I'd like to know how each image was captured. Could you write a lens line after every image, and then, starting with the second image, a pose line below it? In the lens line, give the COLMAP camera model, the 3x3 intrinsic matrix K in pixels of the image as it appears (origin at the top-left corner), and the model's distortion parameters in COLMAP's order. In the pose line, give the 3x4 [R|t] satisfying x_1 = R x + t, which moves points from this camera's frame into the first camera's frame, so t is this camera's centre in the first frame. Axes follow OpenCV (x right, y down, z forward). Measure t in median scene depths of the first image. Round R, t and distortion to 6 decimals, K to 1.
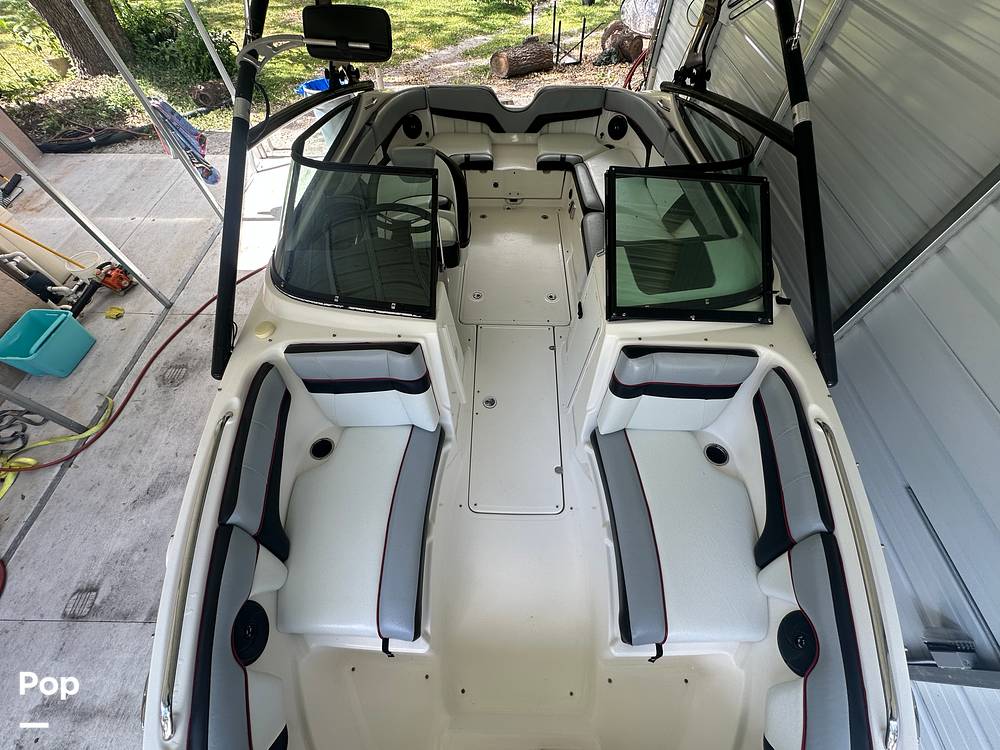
lens RADIAL K [[398.9, 0, 498.6], [0, 398.9, 374.6], [0, 0, 1]] dist [-0.004702, 0.000111]
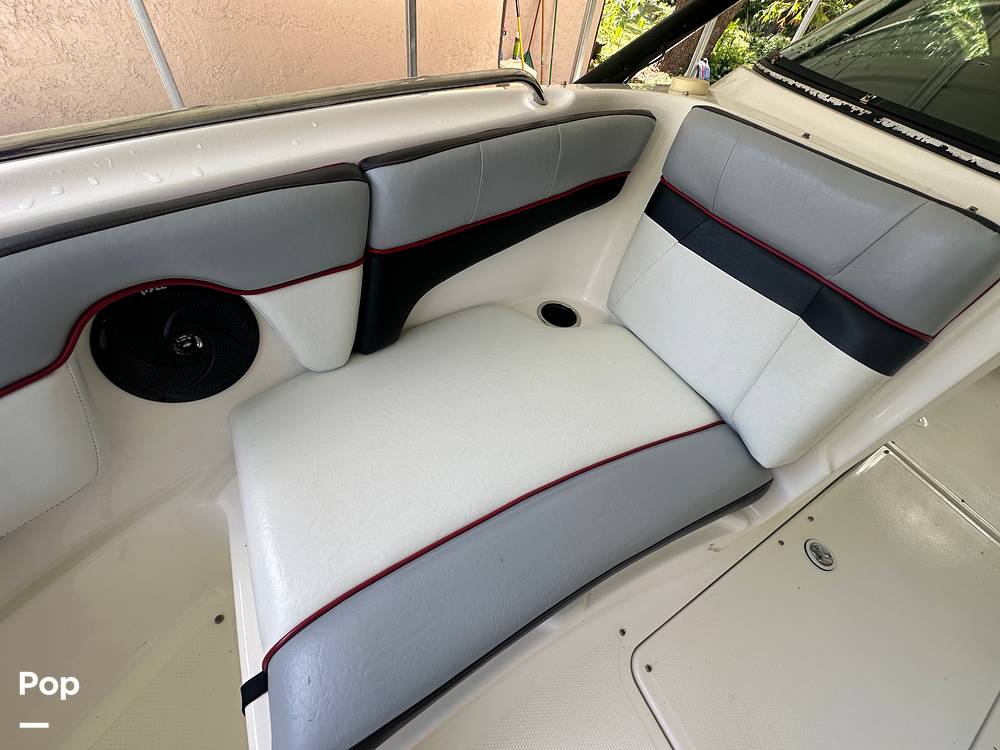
lens RADIAL K [[398.9, 0, 498.6], [0, 398.9, 374.6], [0, 0, 1]] dist [-0.004702, 0.000111]
pose [[0.496727, 0.715898, -0.490665, -0.178778], [-0.795799, 0.601303, 0.071691, 0.287274], [0.346362, 0.354859, 0.868394, 0.591715]]
